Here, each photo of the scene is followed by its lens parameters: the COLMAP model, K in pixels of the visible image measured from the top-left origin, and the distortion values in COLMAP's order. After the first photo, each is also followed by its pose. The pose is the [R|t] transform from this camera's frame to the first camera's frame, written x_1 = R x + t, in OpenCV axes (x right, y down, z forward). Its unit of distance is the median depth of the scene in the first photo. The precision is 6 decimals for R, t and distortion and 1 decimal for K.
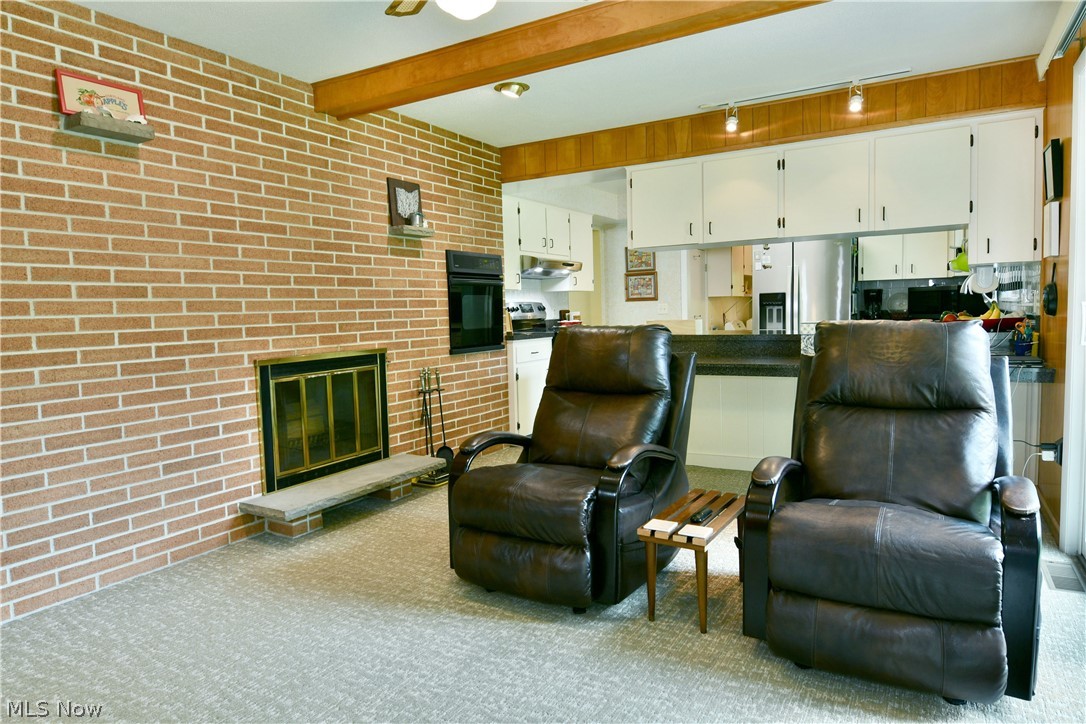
lens RADIAL K [[659.4, 0, 543.2], [0, 659.4, 348.4], [0, 0, 1]] dist [-0.014471, -0.005334]
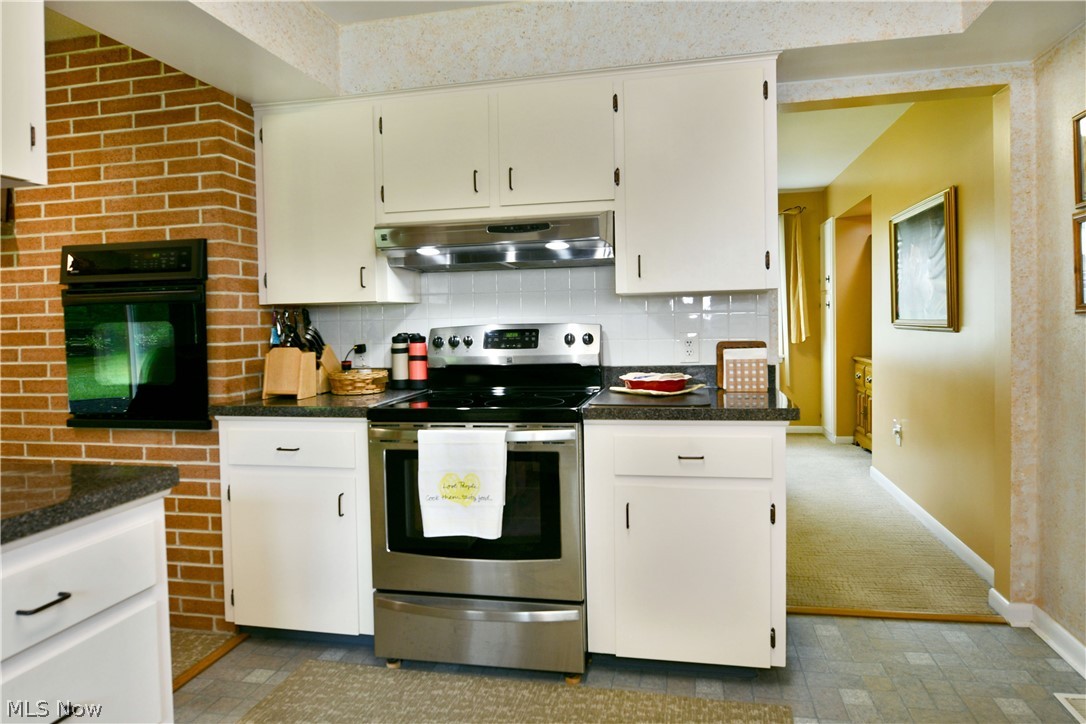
lens RADIAL K [[659.4, 0, 562.0], [0, 659.4, 334.1], [0, 0, 1]] dist [-0.014471, -0.005334]
pose [[0.330246, 0.039124, -0.943084, 0.918701], [-0.041828, 0.998766, 0.026786, -0.177978], [0.942968, 0.030601, 0.331475, 2.063410]]
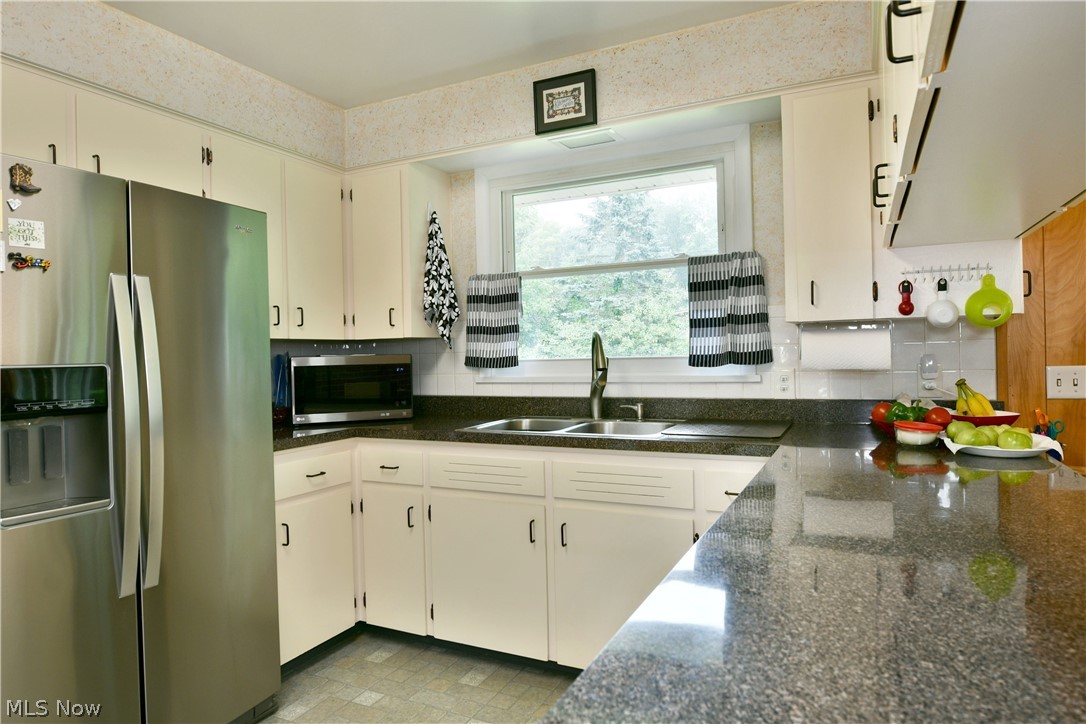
lens RADIAL K [[659.4, 0, 543.3], [0, 659.4, 353.9], [0, 0, 1]] dist [-0.014471, -0.005334]
pose [[-0.065826, 0.029074, 0.997407, 0.190040], [0.085102, 0.996097, -0.023419, -0.157170], [-0.994195, 0.083340, -0.068043, 1.929495]]
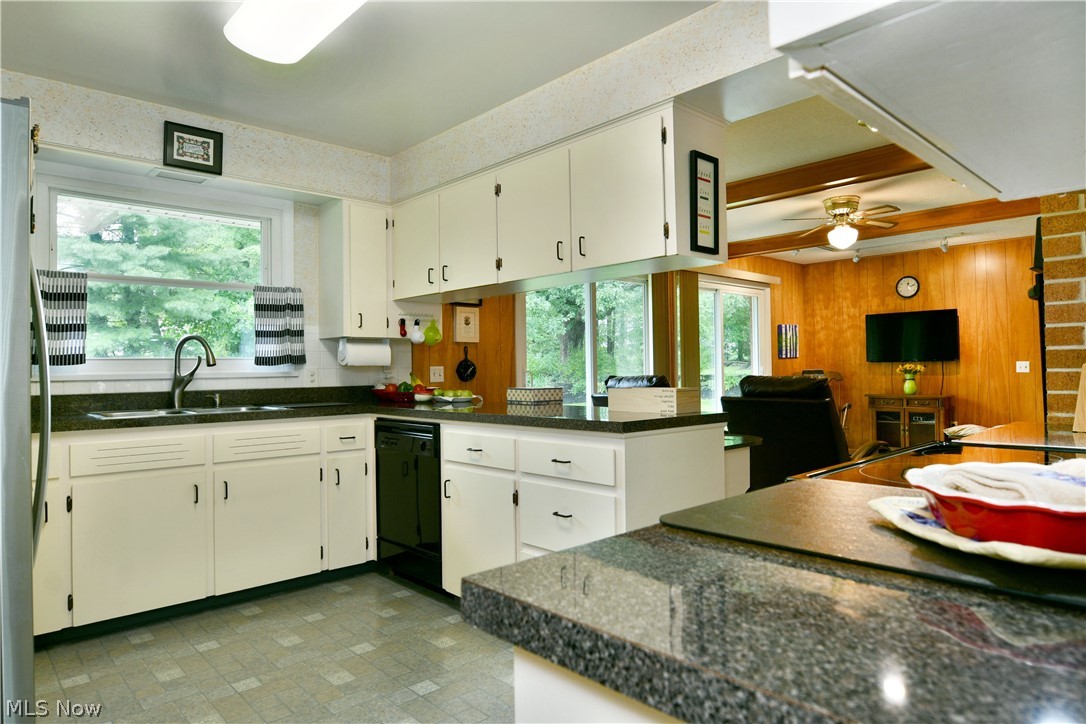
lens RADIAL K [[659.4, 0, 535.8], [0, 659.4, 355.2], [0, 0, 1]] dist [-0.014471, -0.005334]
pose [[-0.954870, 0.050012, 0.292785, 0.217725], [0.060558, 0.997798, 0.027061, -0.164918], [-0.290786, 0.043570, -0.955795, 2.760843]]
